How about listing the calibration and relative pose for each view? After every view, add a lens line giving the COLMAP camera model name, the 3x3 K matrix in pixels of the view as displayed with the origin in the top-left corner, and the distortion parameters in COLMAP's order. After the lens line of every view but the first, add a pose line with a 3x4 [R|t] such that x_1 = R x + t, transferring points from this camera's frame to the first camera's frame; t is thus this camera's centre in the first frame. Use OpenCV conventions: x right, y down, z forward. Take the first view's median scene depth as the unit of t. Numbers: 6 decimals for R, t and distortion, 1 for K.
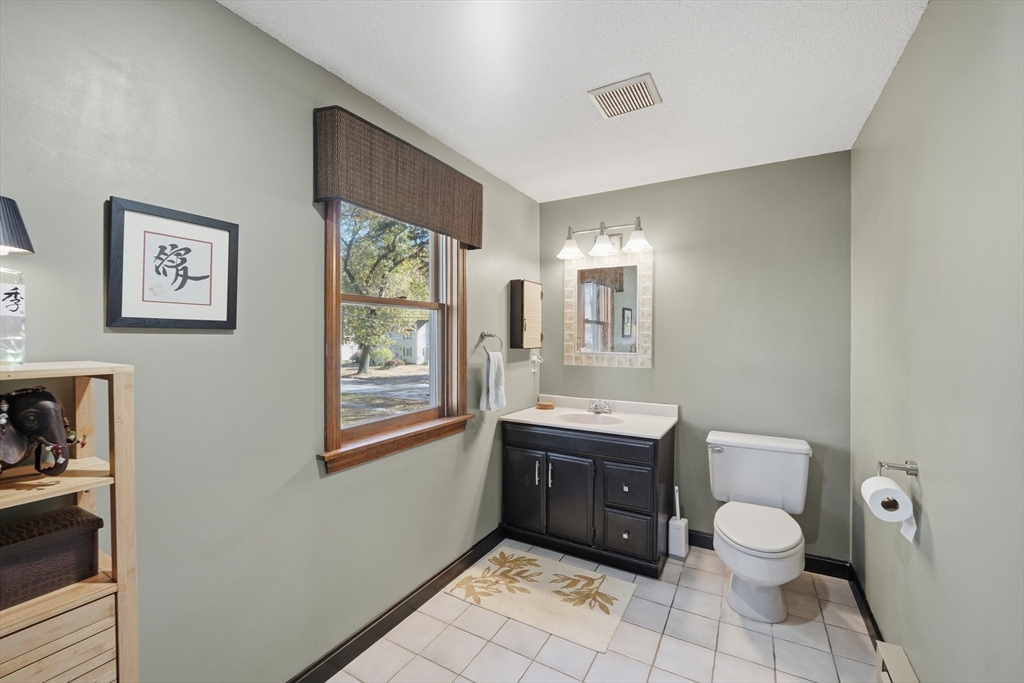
lens RADIAL K [[421.0, 0, 514.6], [0, 421.0, 335.0], [0, 0, 1]] dist [-0.010517, -0.001946]
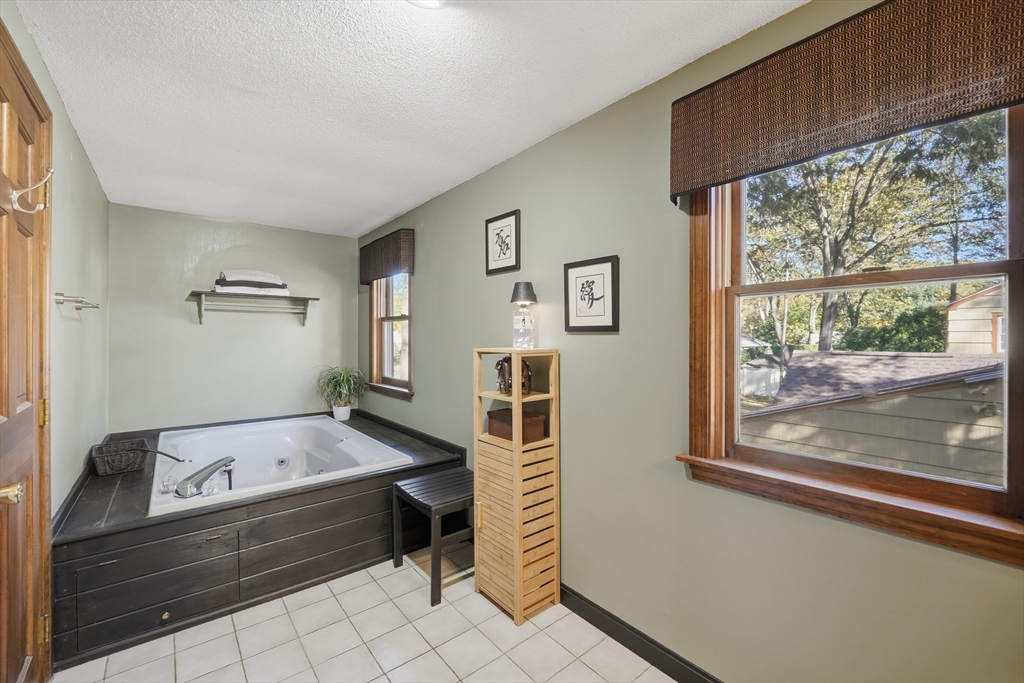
lens RADIAL K [[421.0, 0, 518.9], [0, 421.0, 341.3], [0, 0, 1]] dist [-0.010517, -0.001946]
pose [[-0.371487, 0.007149, -0.928411, 0.810952], [0.003668, 0.999974, 0.006232, 0.010412], [0.928431, -0.001090, -0.371503, 1.341303]]
